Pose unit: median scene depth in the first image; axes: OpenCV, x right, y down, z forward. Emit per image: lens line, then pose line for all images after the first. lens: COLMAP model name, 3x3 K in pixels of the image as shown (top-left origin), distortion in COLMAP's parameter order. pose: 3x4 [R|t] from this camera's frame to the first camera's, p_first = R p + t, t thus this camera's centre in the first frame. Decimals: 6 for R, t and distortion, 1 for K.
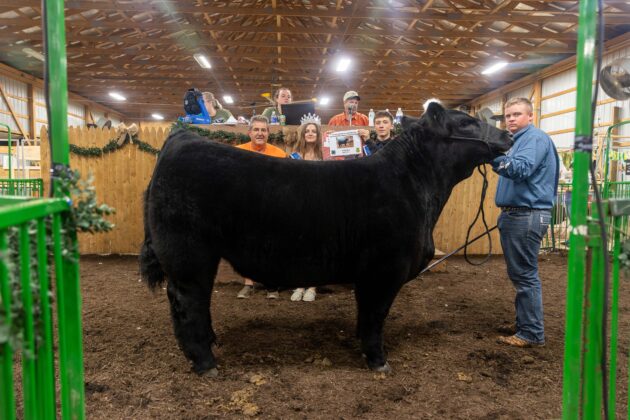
lens RADIAL K [[481.0, 0, 305.7], [0, 481.0, 216.7], [0, 0, 1]] dist [-0.000516, -0.000823]
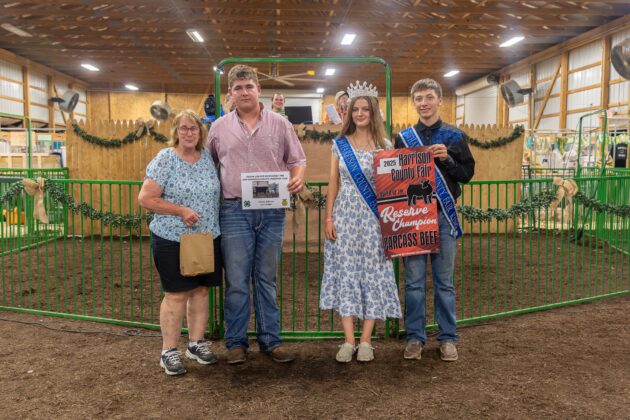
lens RADIAL K [[897.7, 0, 347.6], [0, 897.7, 209.8], [0, 0, 1]] dist [0.019471, 0.013656]
pose [[0.999479, -0.007635, 0.031349, 0.019501], [0.007960, 0.999916, -0.010243, 0.028084], [-0.031269, 0.010487, 0.999456, -0.675158]]
